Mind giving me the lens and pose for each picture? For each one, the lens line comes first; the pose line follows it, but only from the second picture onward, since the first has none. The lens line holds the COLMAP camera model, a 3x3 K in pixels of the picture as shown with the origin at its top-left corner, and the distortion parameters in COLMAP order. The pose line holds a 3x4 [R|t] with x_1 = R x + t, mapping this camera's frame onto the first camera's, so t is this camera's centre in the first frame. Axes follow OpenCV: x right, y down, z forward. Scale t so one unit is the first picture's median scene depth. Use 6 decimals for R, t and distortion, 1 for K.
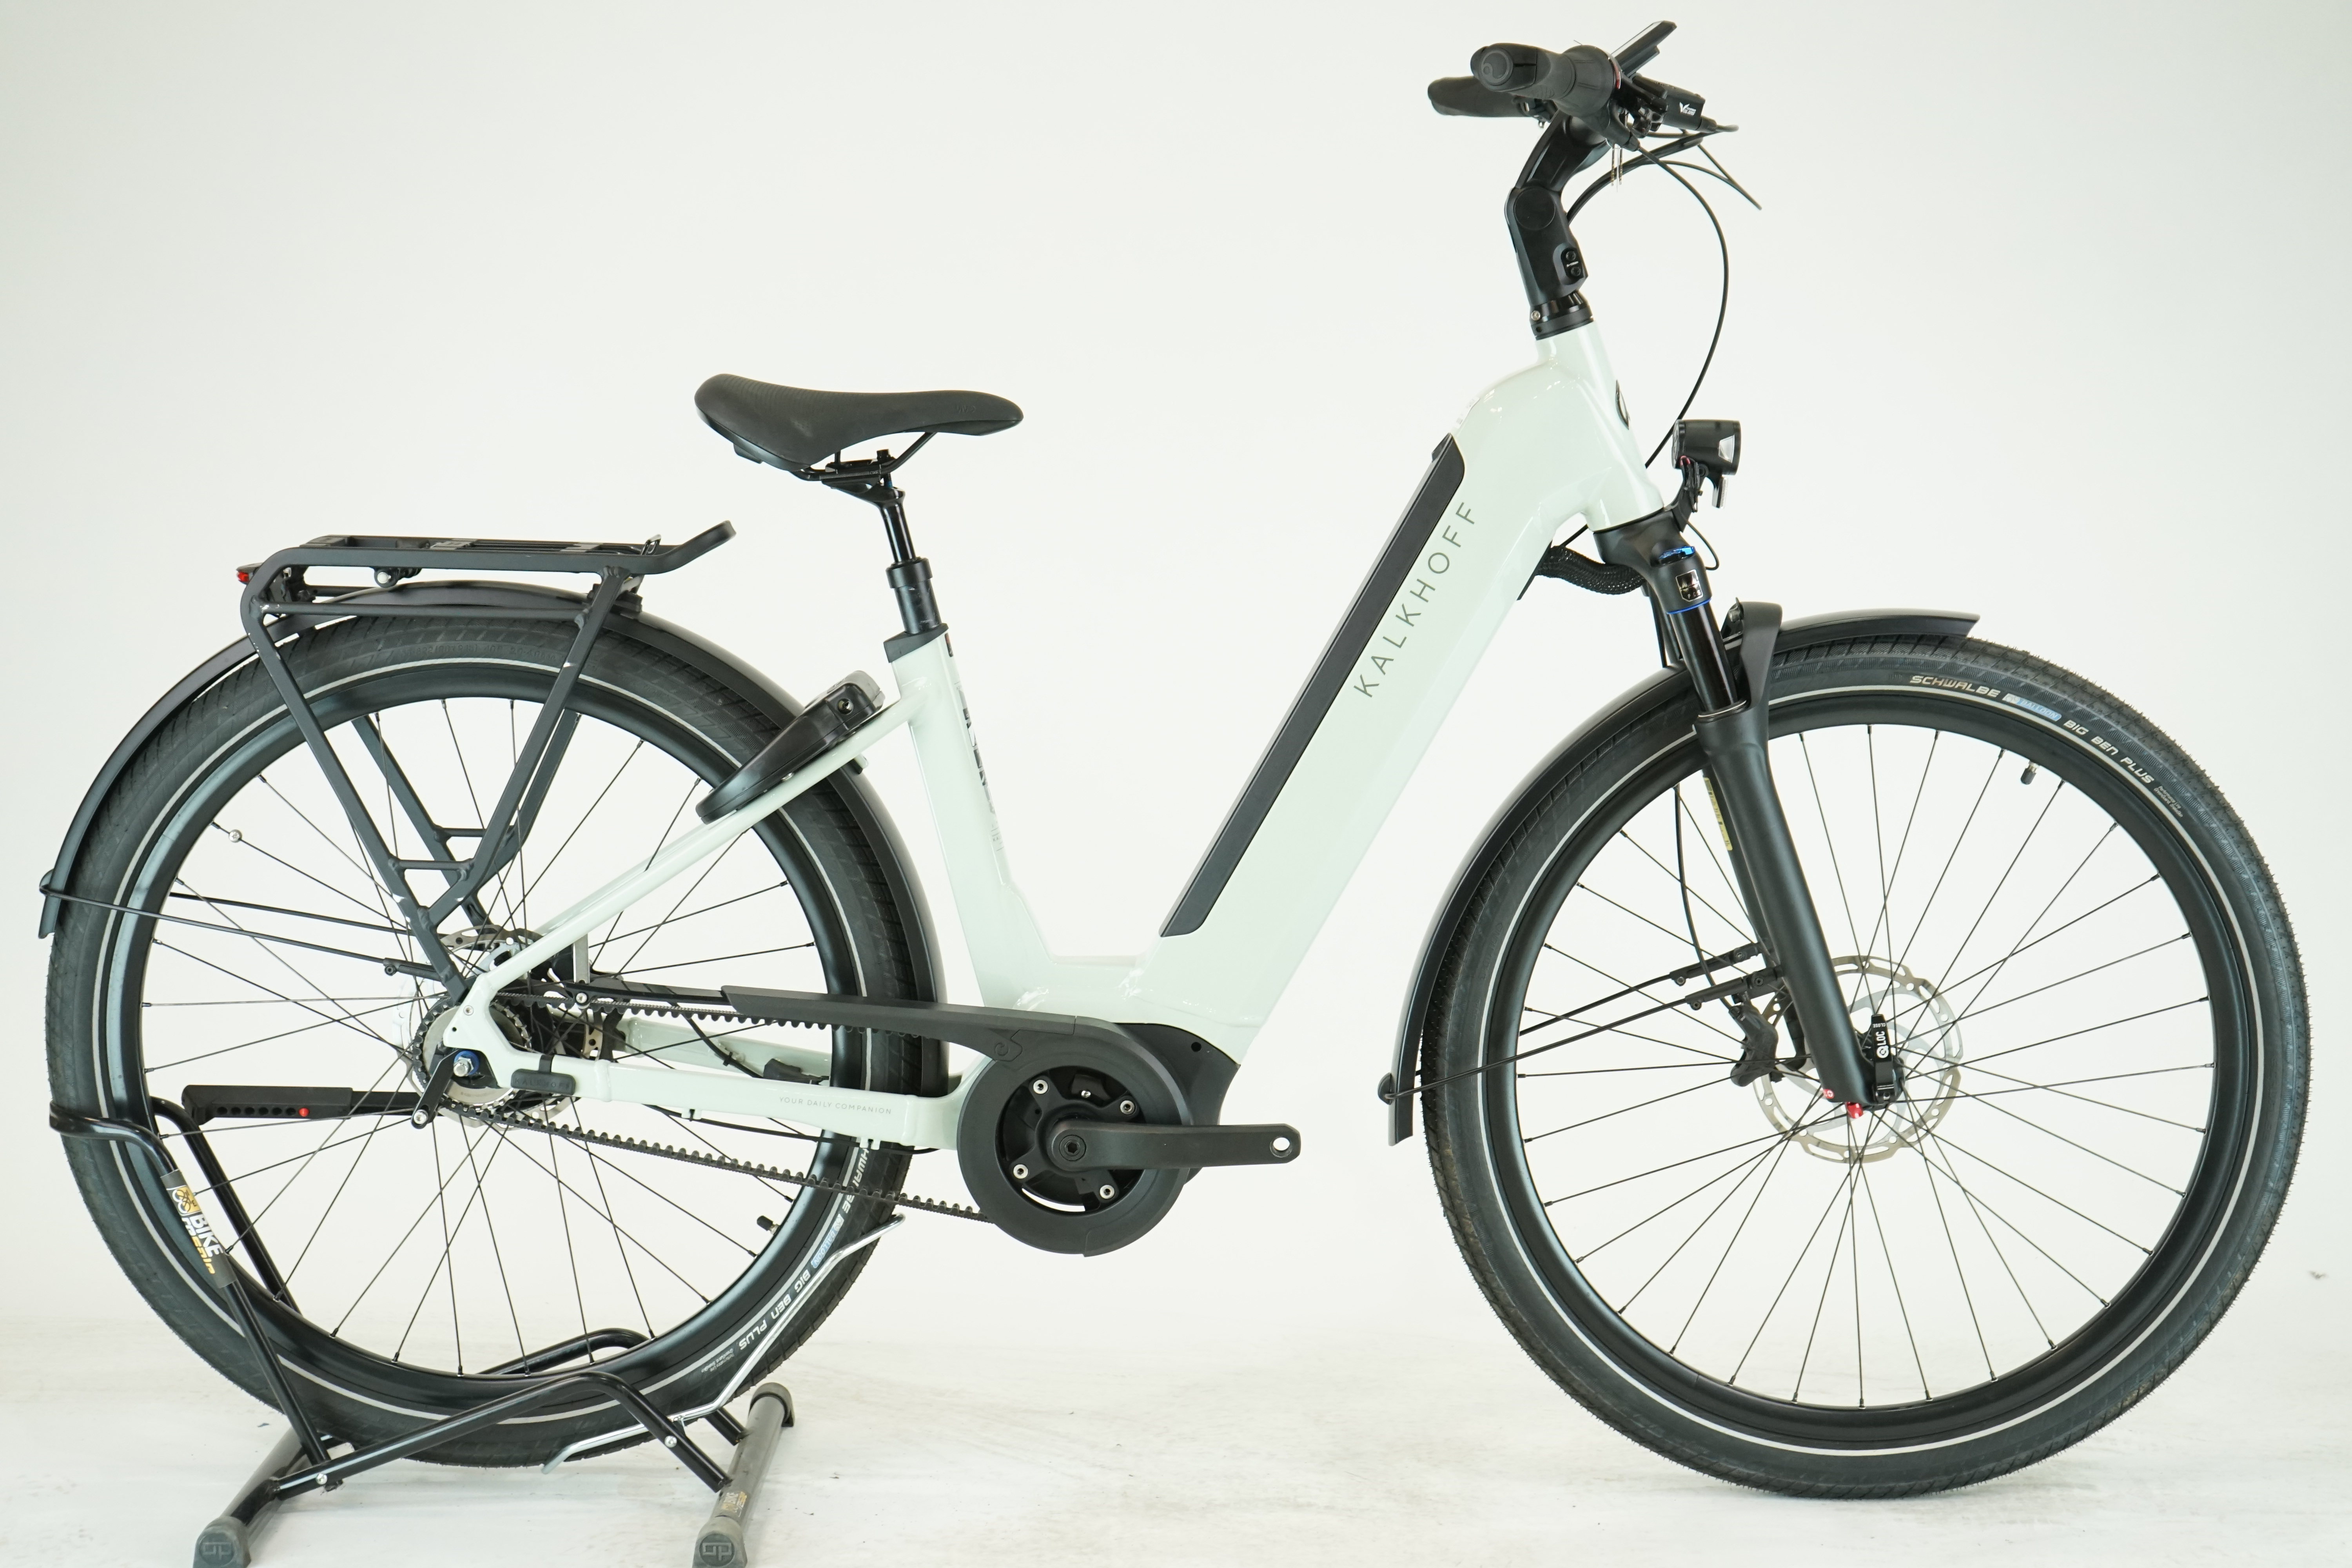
lens RADIAL K [[3601.3, 0, 1176.0], [0, 3601.3, 784.0], [0, 0, 1]] dist [-0.013070, -0.096280]
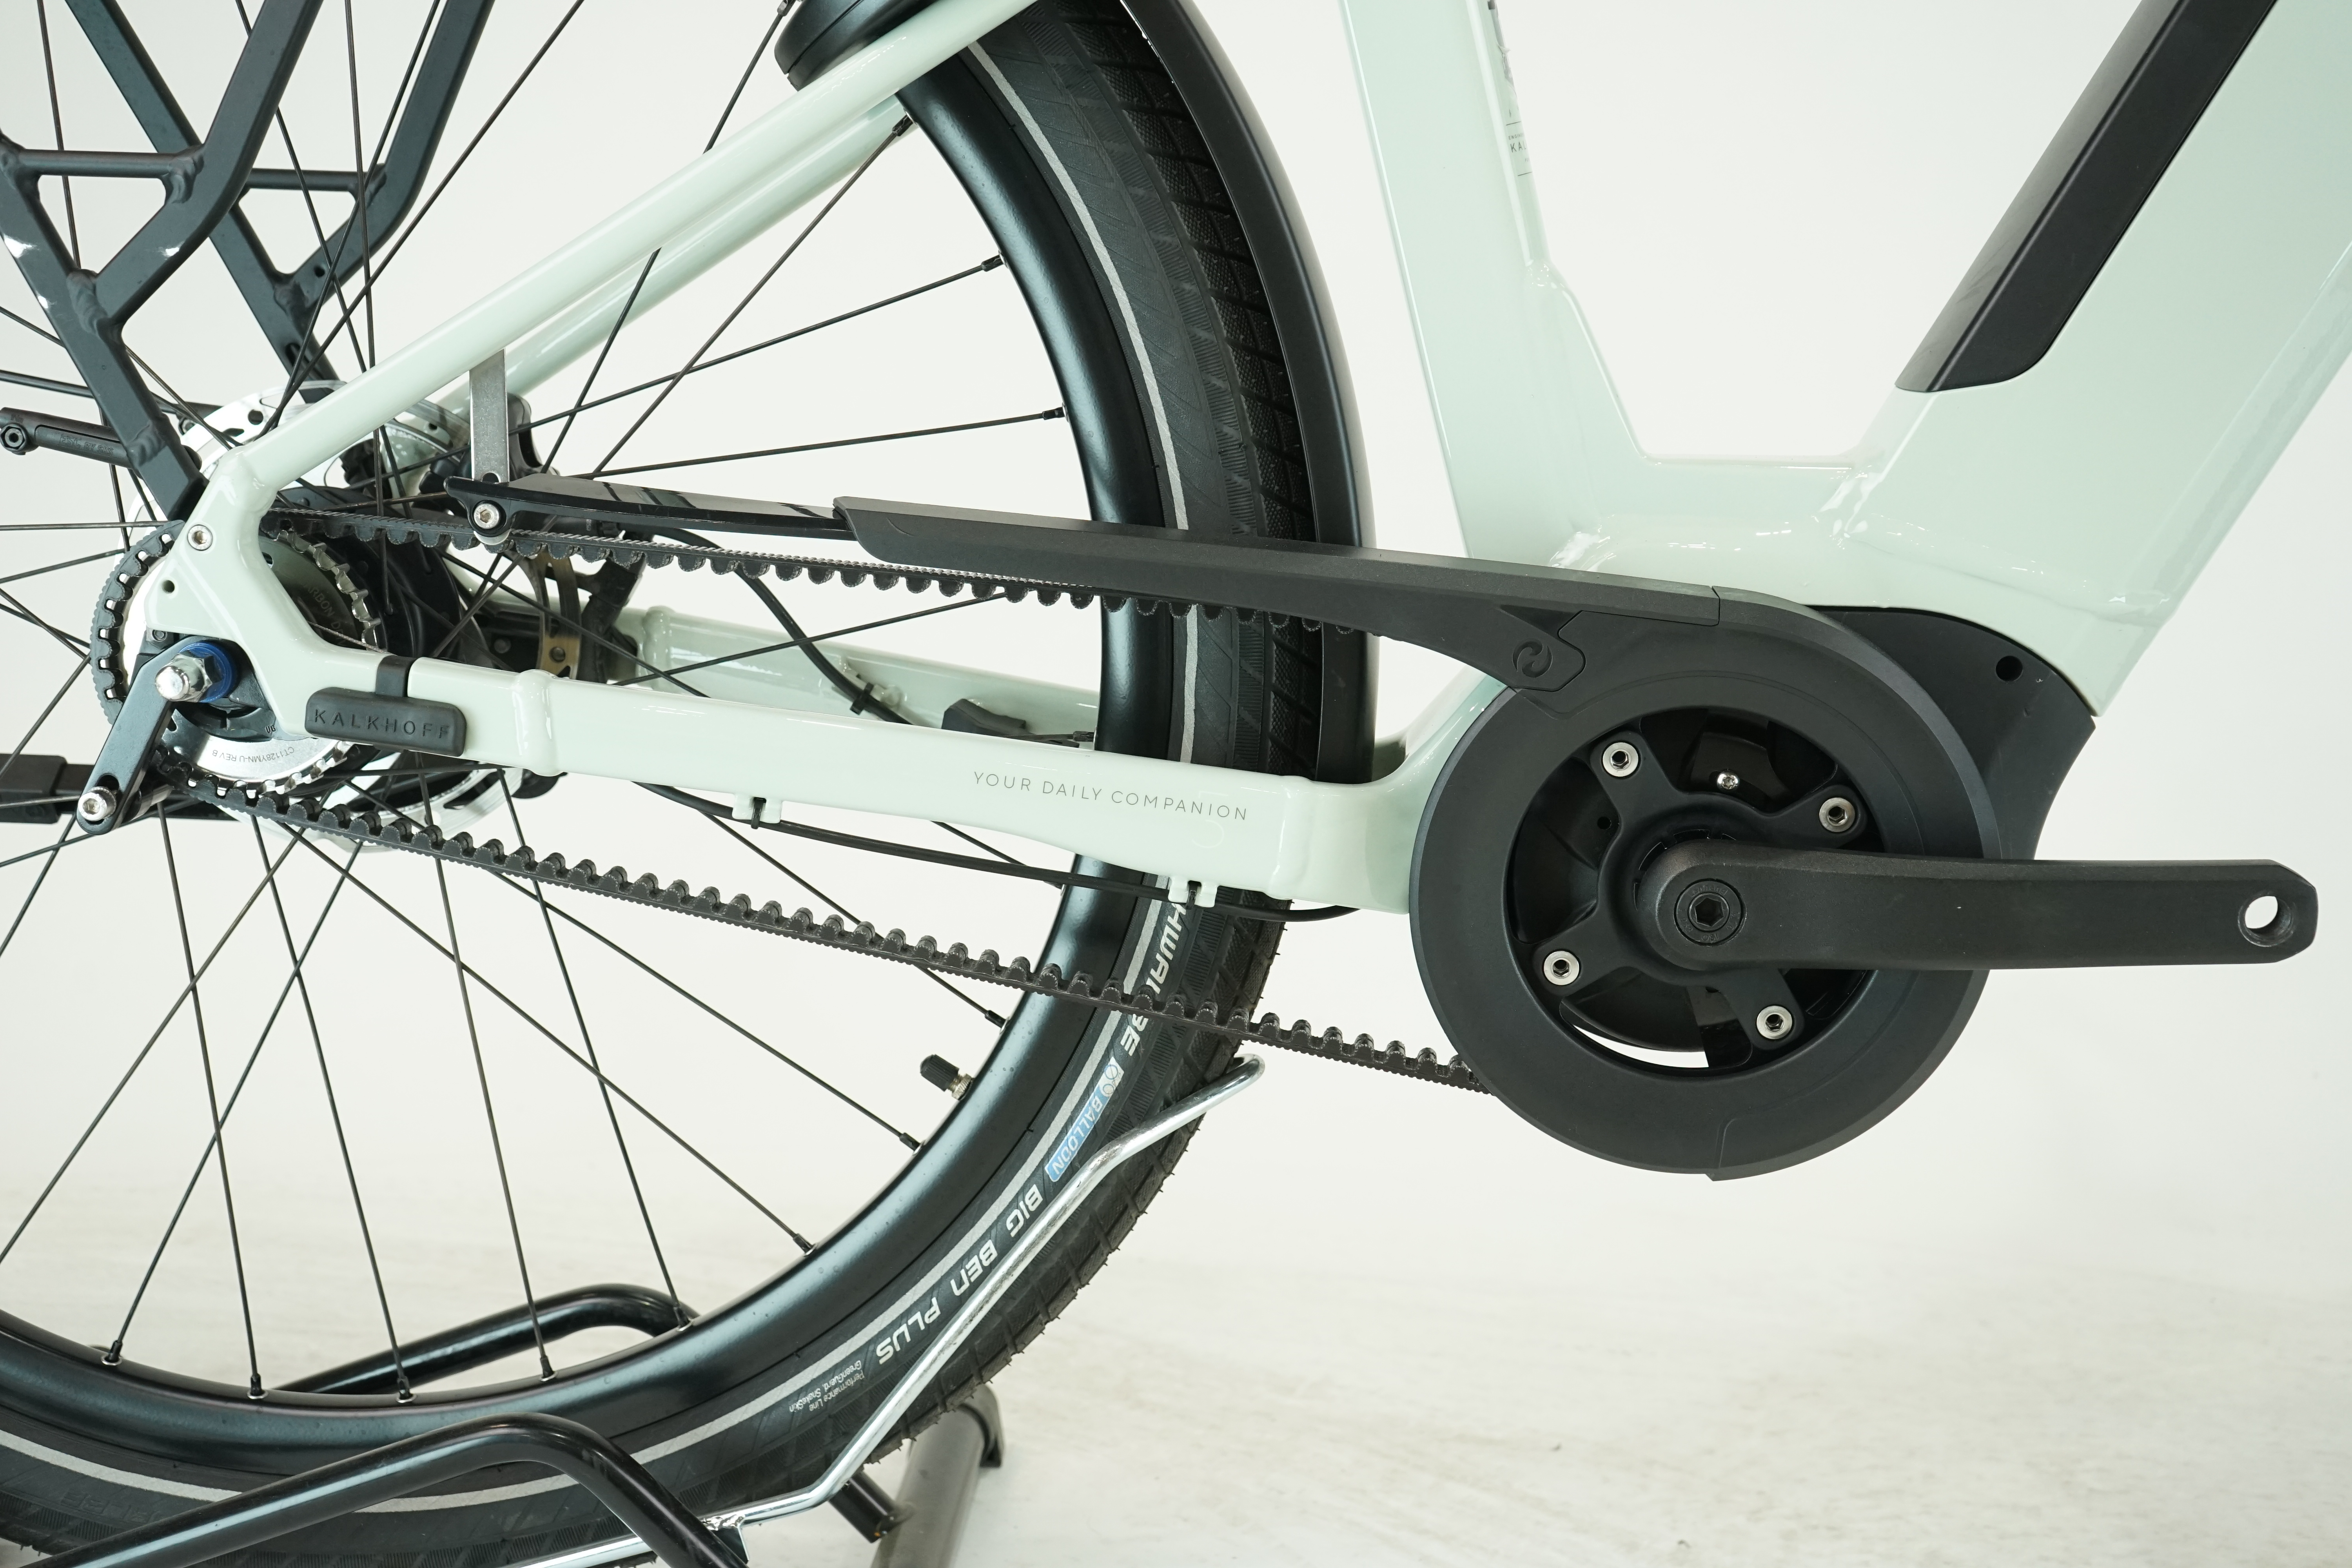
lens RADIAL K [[2722.5, 0, 1176.0], [0, 2722.5, 784.0], [0, 0, 1]] dist [0.006936, -0.002312]
pose [[0.998609, 0.018195, -0.049482, -0.070468], [-0.015998, 0.998884, 0.044435, 0.072550], [0.050235, -0.043581, 0.997786, 0.679005]]
